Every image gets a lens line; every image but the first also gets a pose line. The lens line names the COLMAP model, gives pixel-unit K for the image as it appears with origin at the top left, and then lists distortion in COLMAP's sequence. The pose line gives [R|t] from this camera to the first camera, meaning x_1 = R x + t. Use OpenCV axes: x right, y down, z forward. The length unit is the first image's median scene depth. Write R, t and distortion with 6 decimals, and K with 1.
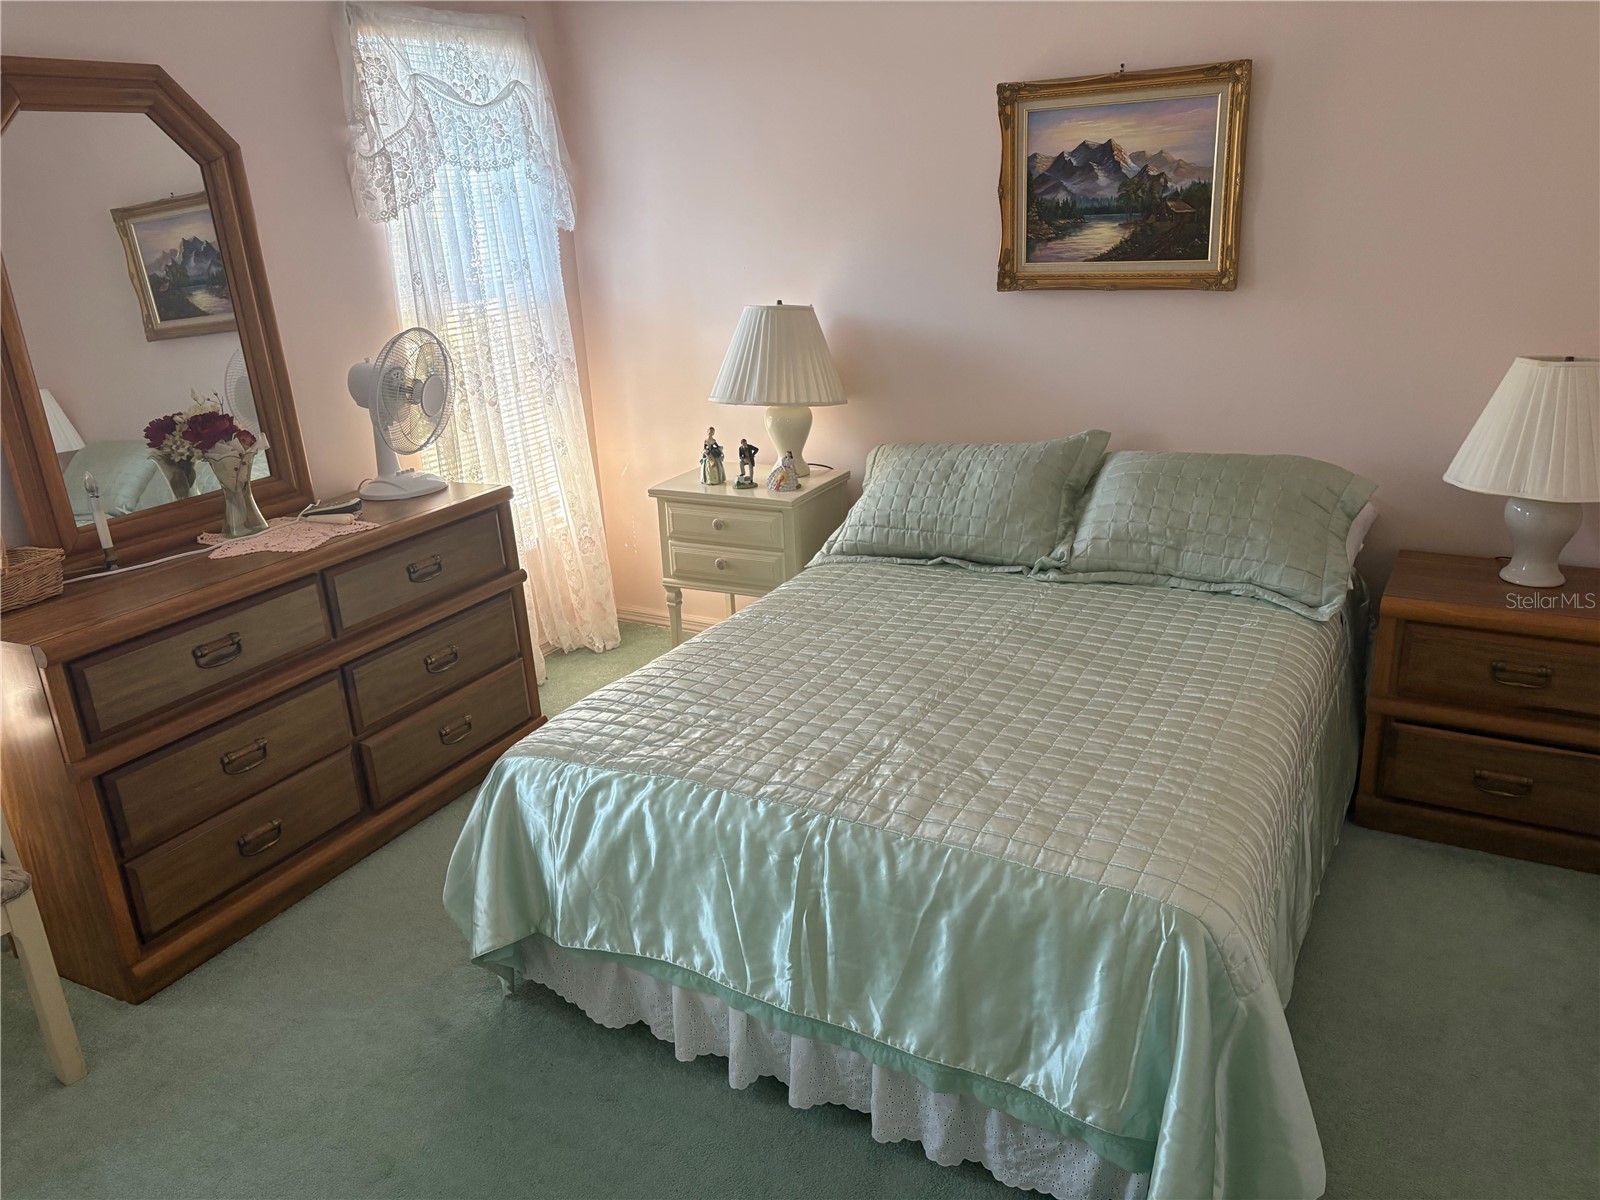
lens RADIAL K [[1208.0, 0, 802.7], [0, 1208.0, 597.4], [0, 0, 1]] dist [0.045588, -0.049098]
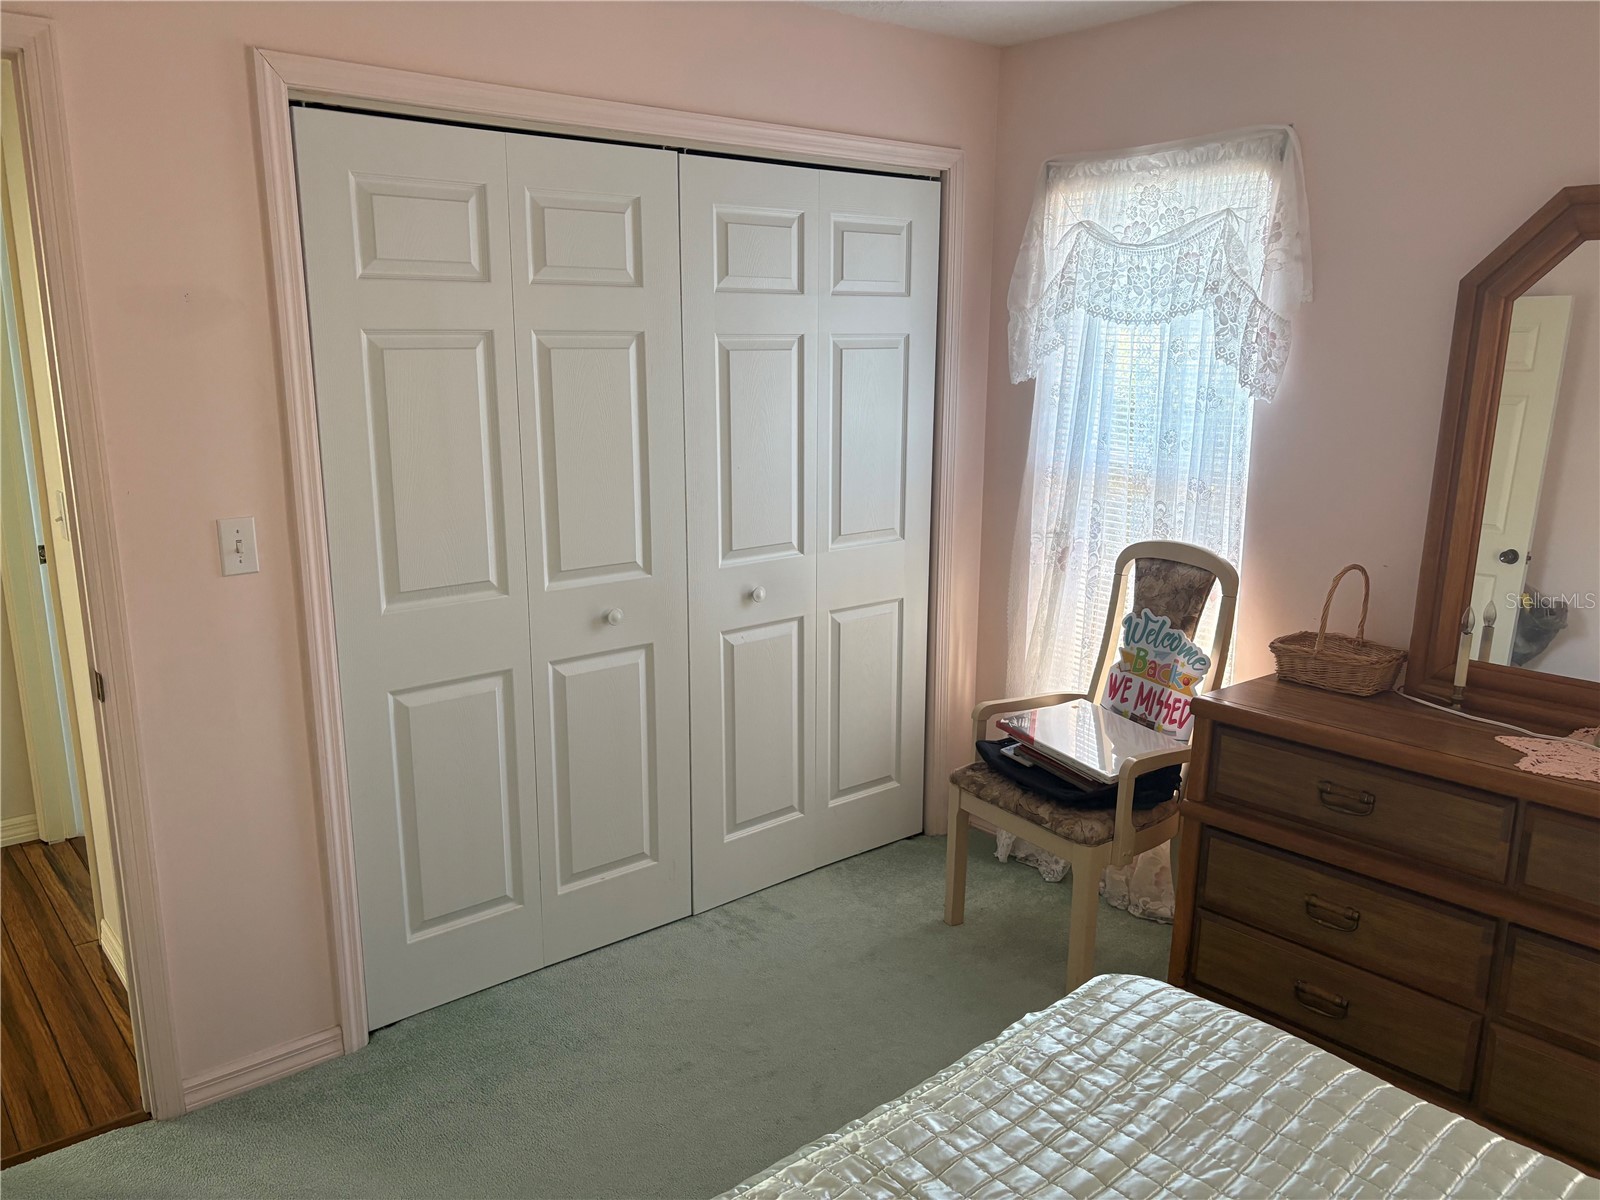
lens RADIAL K [[1208.0, 0, 817.1], [0, 1208.0, 626.0], [0, 0, 1]] dist [0.045588, -0.049098]
pose [[-0.355048, 0.251513, -0.900379, 0.448884], [-0.294352, 0.884063, 0.363027, -0.273947], [0.887298, 0.393920, -0.239851, 0.741603]]
